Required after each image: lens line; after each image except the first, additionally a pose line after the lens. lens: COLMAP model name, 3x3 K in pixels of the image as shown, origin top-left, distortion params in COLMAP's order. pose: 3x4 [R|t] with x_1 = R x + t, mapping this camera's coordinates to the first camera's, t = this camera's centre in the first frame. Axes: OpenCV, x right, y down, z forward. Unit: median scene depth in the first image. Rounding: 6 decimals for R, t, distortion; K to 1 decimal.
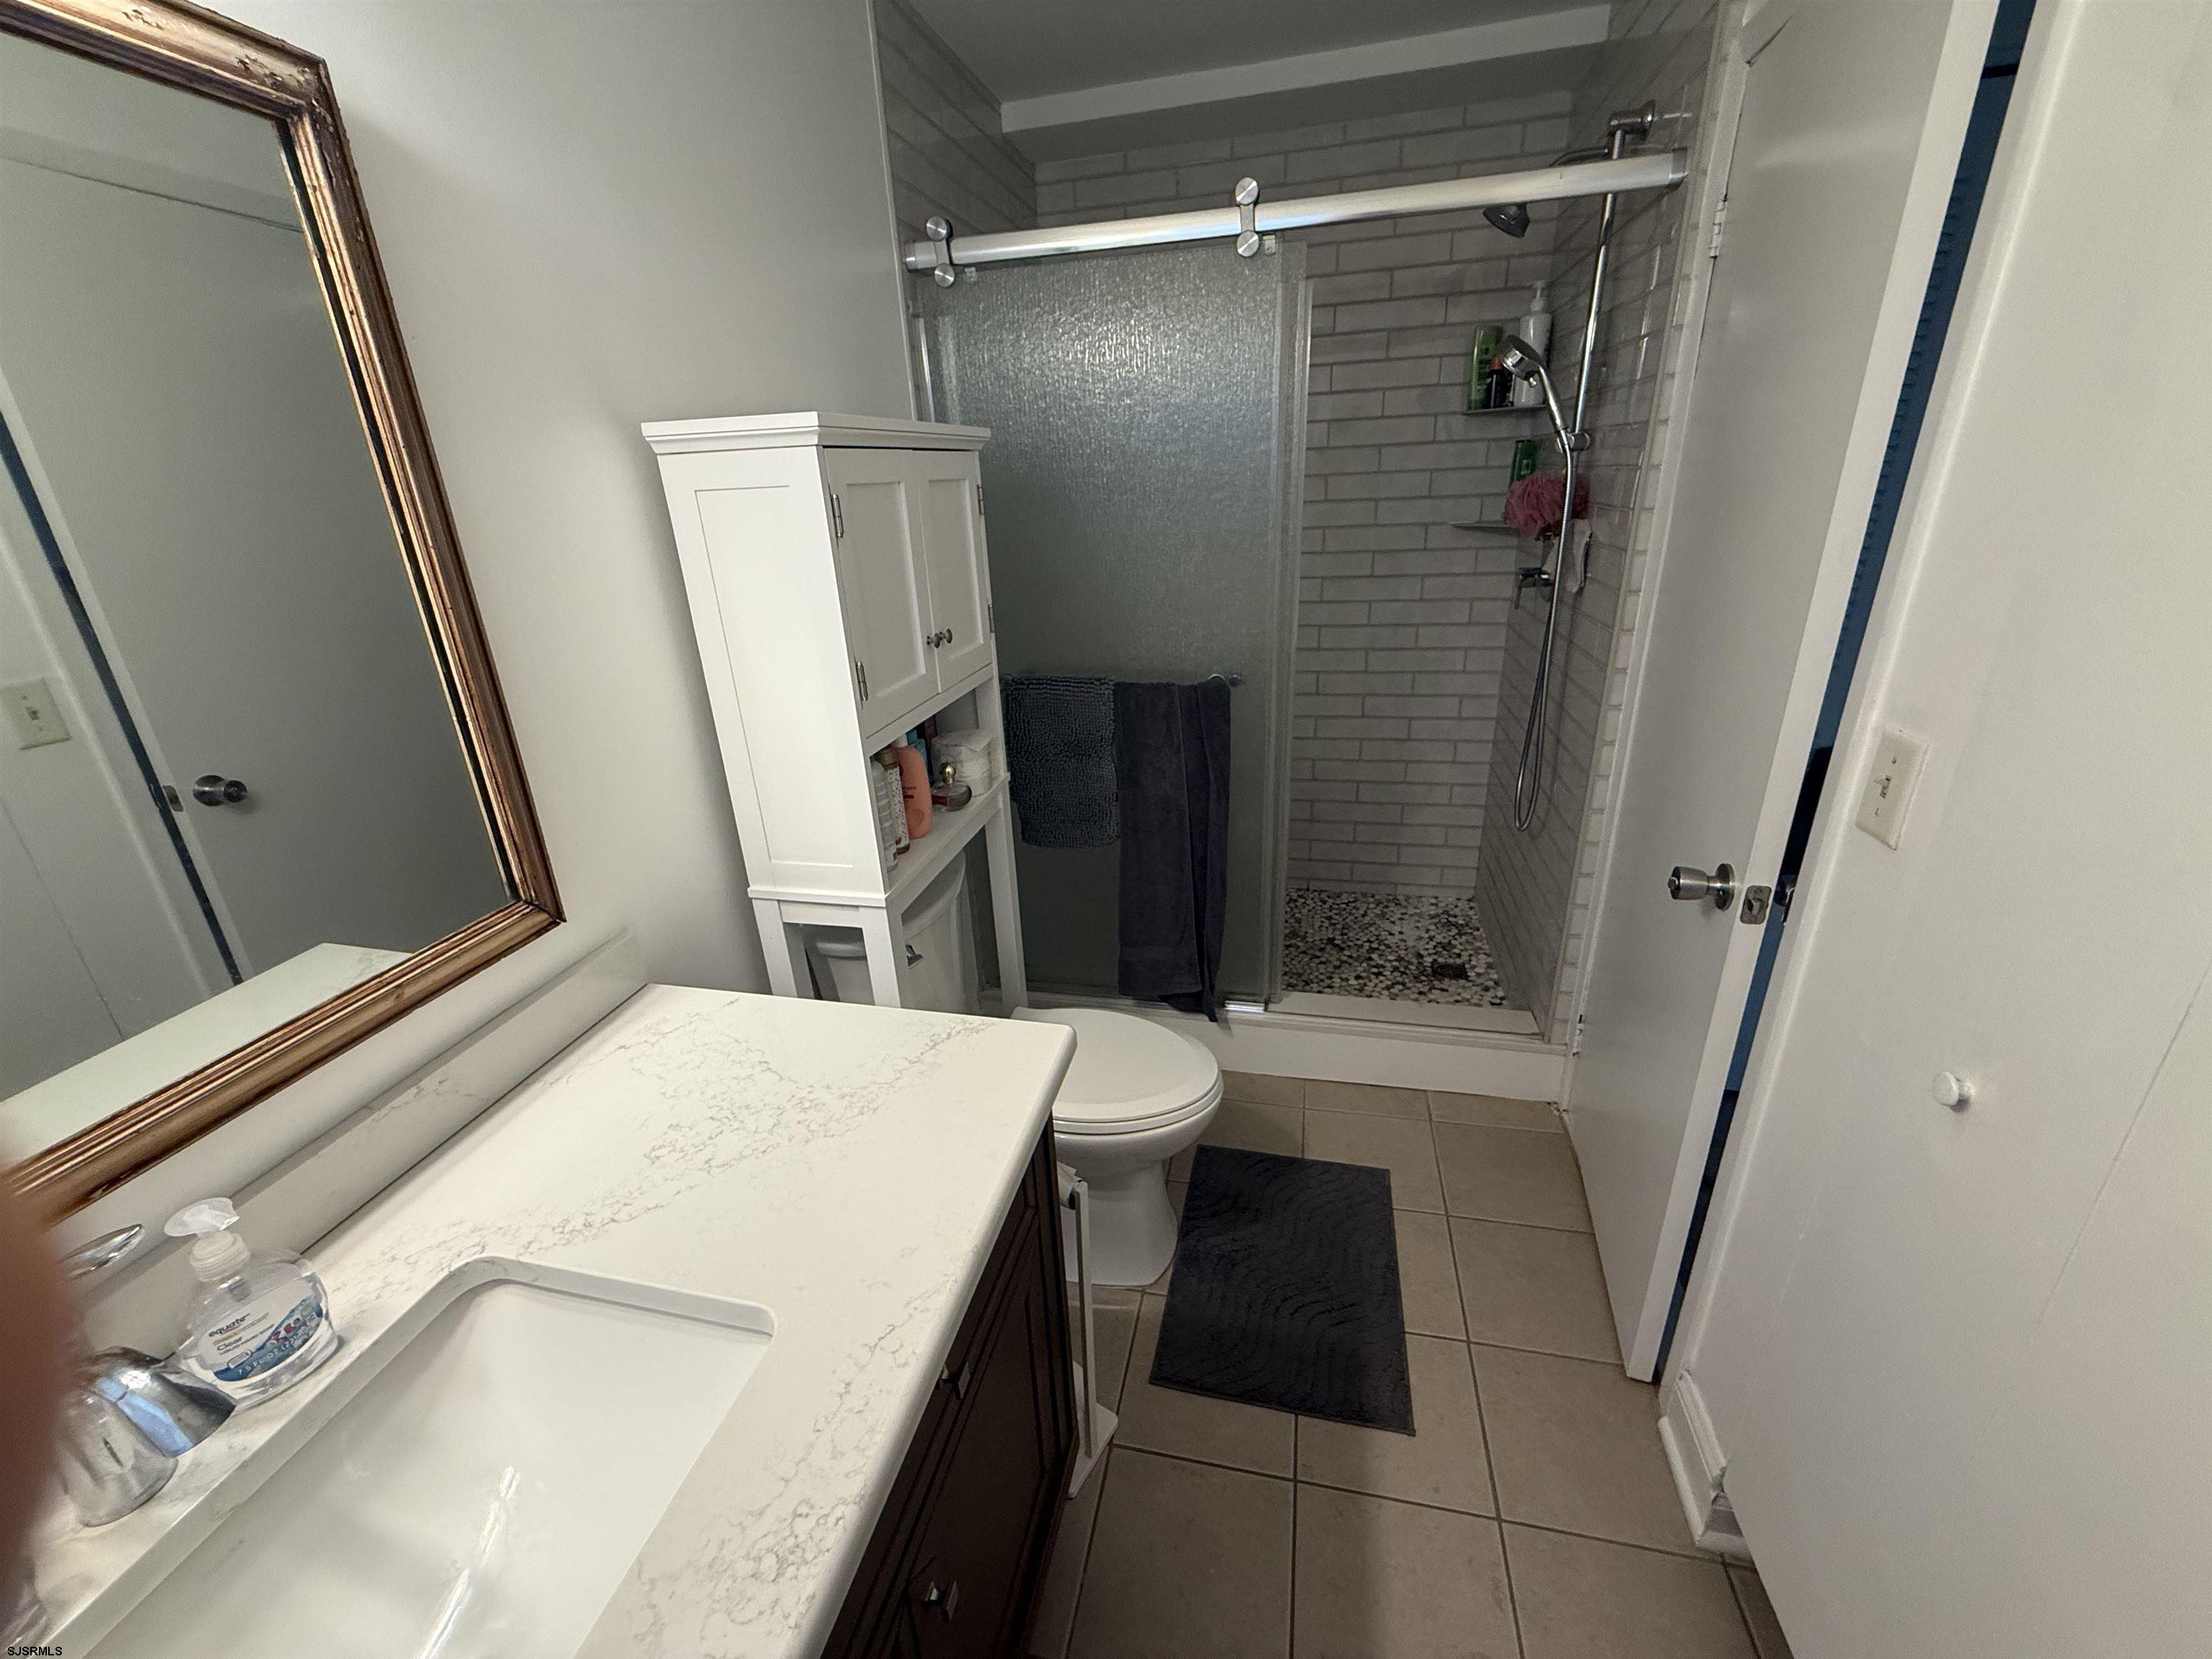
lens RADIAL K [[882.8, 0, 1104.7], [0, 882.8, 824.0], [0, 0, 1]] dist [0.000792, -0.000338]
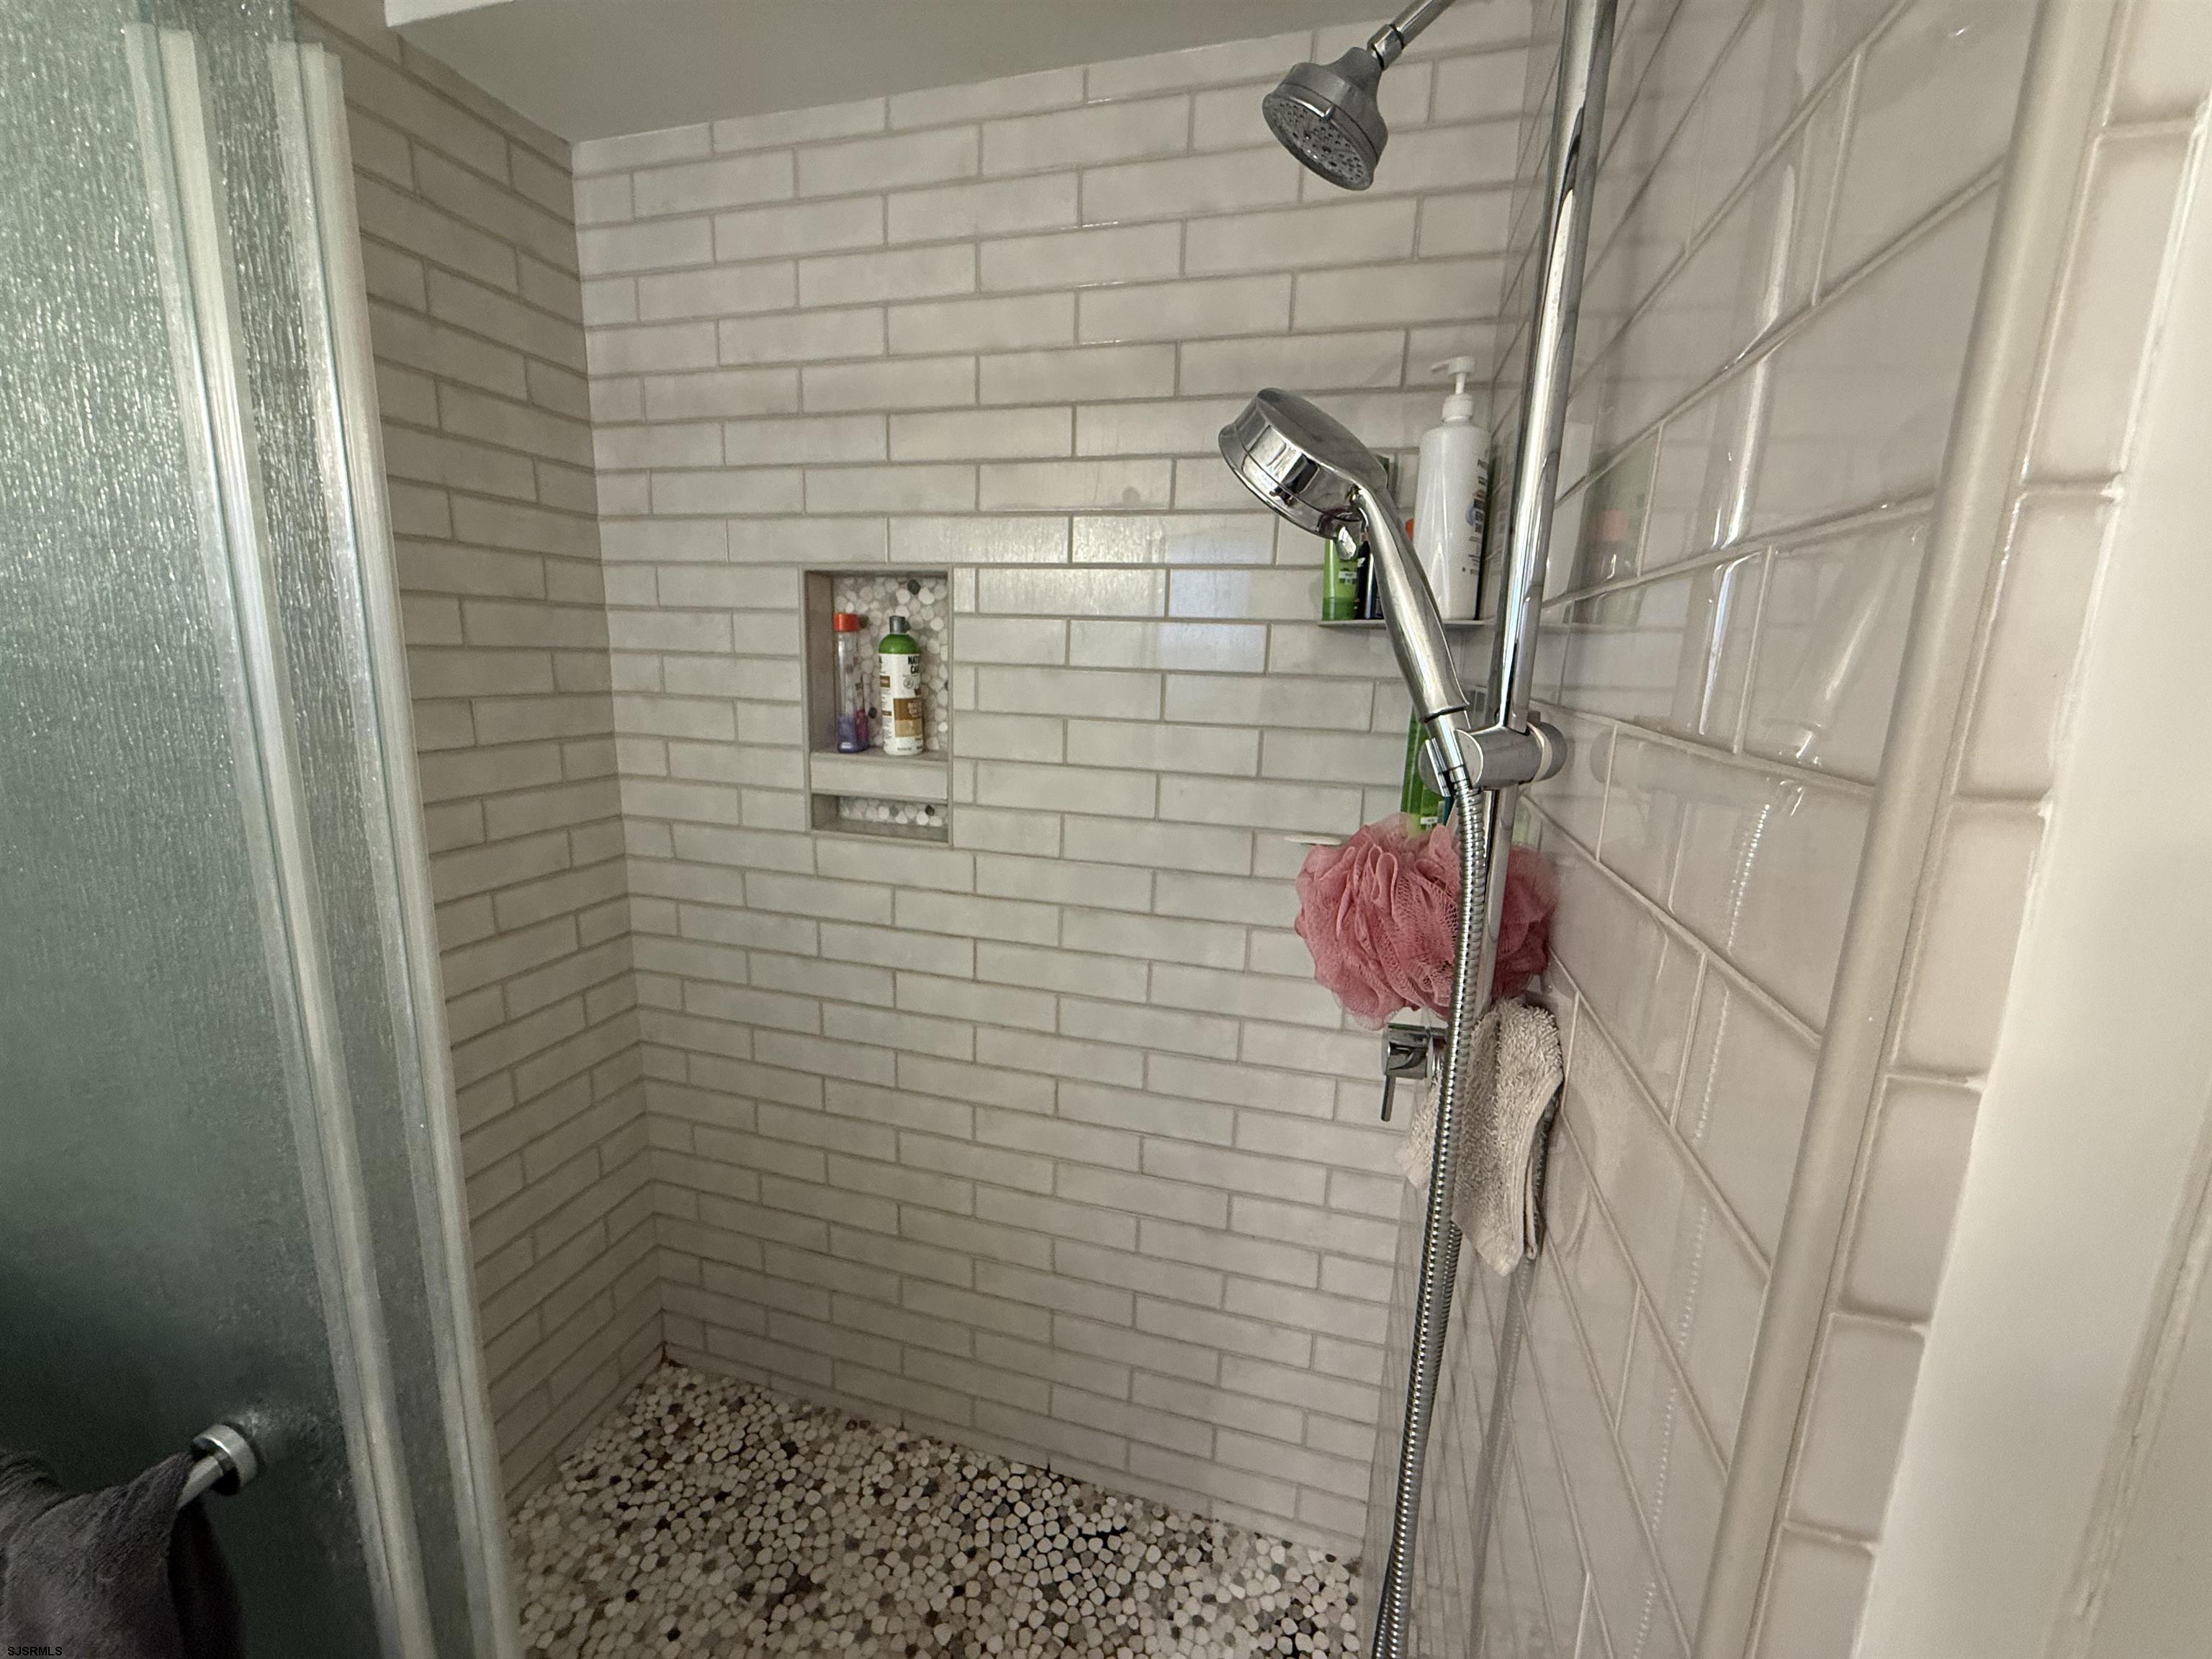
lens RADIAL K [[882.8, 0, 1101.6], [0, 882.8, 825.7], [0, 0, 1]] dist [0.000792, -0.000338]
pose [[0.995877, 0.084604, -0.032742, 0.299025], [-0.089076, 0.980303, -0.176270, -0.249955], [0.017184, 0.178460, 0.983797, 0.518884]]
